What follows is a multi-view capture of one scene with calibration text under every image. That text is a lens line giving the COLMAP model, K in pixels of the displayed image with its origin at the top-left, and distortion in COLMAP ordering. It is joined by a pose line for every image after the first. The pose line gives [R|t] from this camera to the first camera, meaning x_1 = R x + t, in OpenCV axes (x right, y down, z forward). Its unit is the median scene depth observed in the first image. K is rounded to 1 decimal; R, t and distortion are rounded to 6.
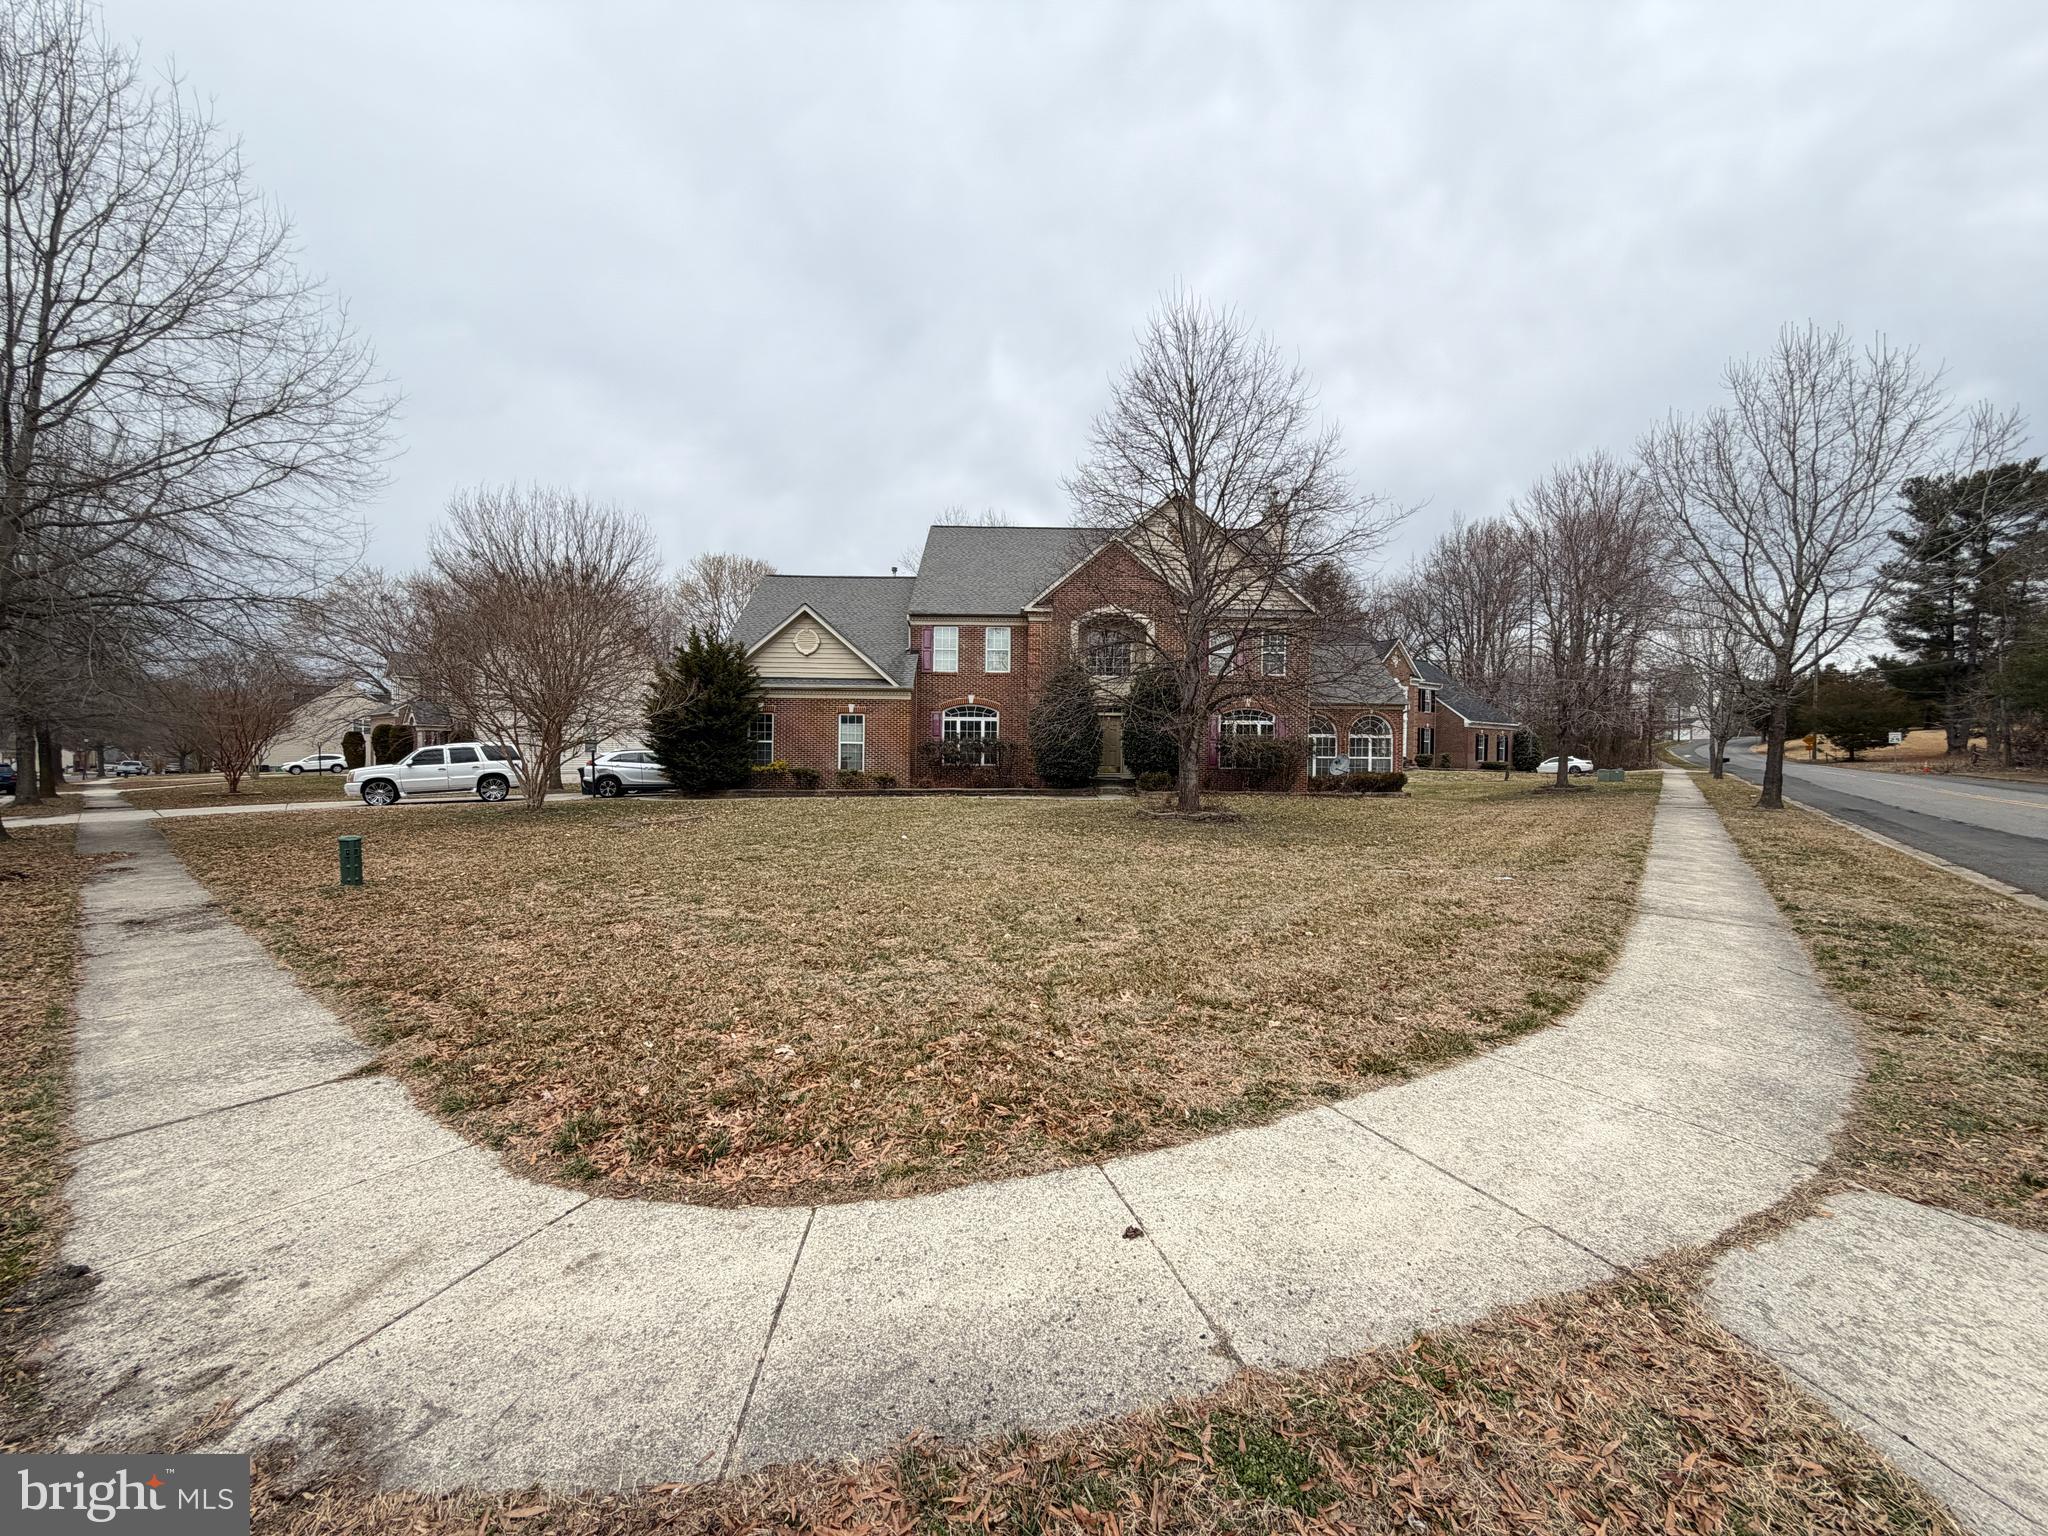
lens RADIAL K [[815.8, 0, 1026.4], [0, 815.8, 765.2], [0, 0, 1]] dist [-0.000207, 0.000006]
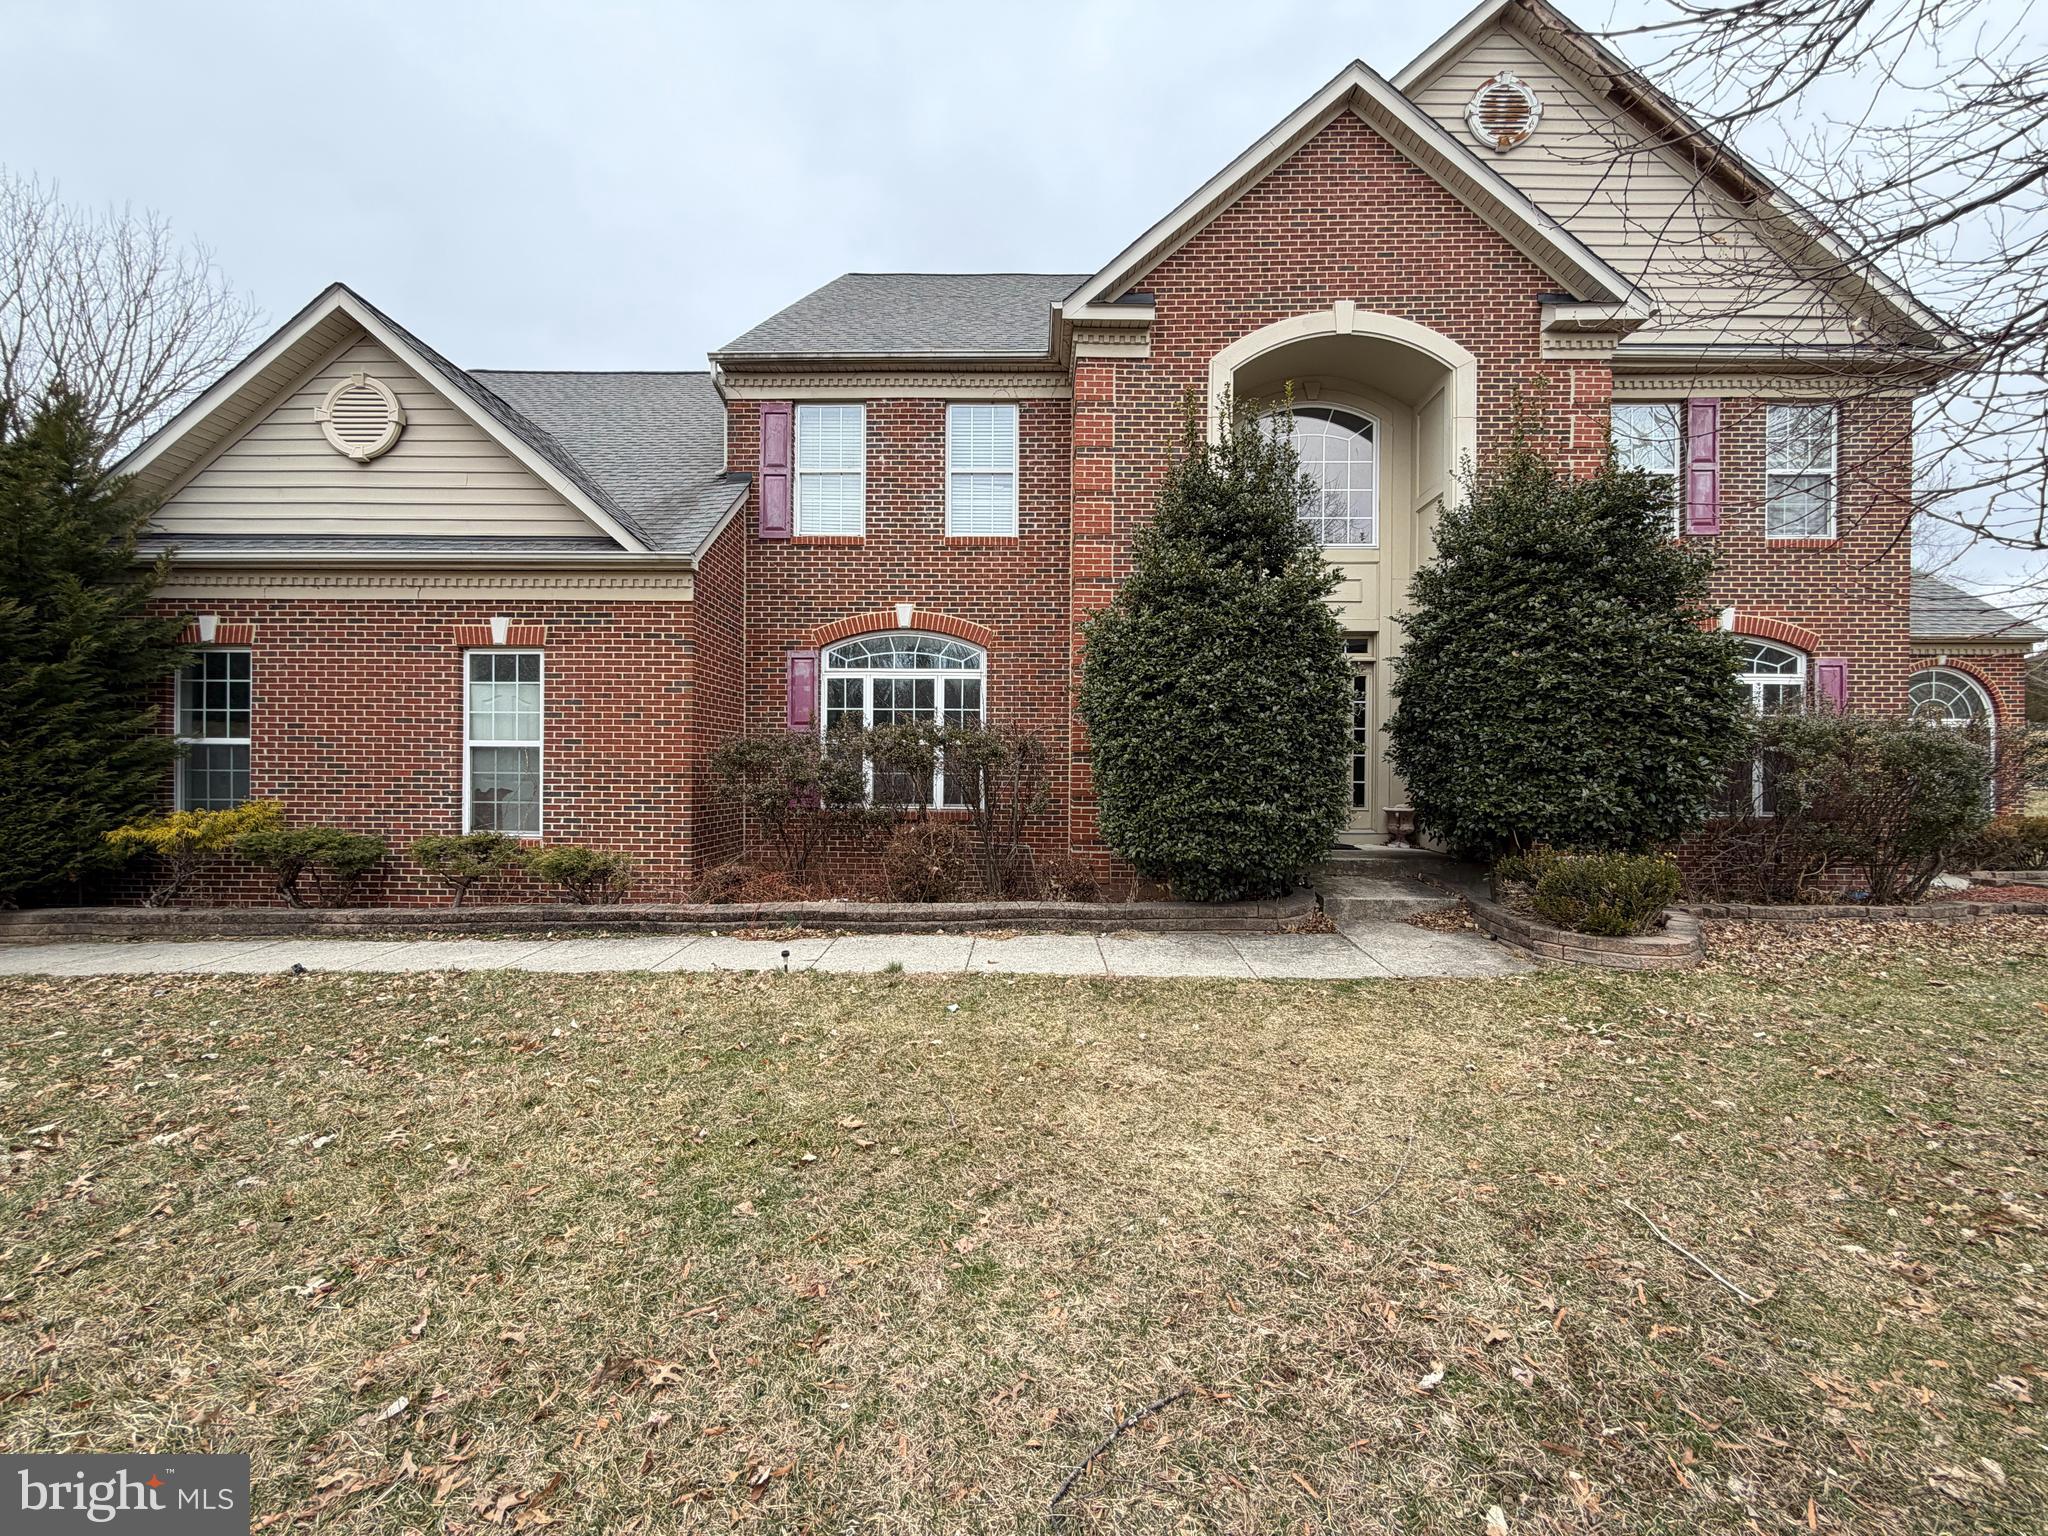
lens RADIAL K [[815.8, 0, 1015.1], [0, 815.8, 770.3], [0, 0, 1]] dist [-0.000207, 0.000006]
pose [[0.999739, -0.004124, -0.022488, -0.014637], [0.003978, 0.999971, -0.006546, -0.014366], [0.022515, 0.006455, 0.999726, 0.684690]]
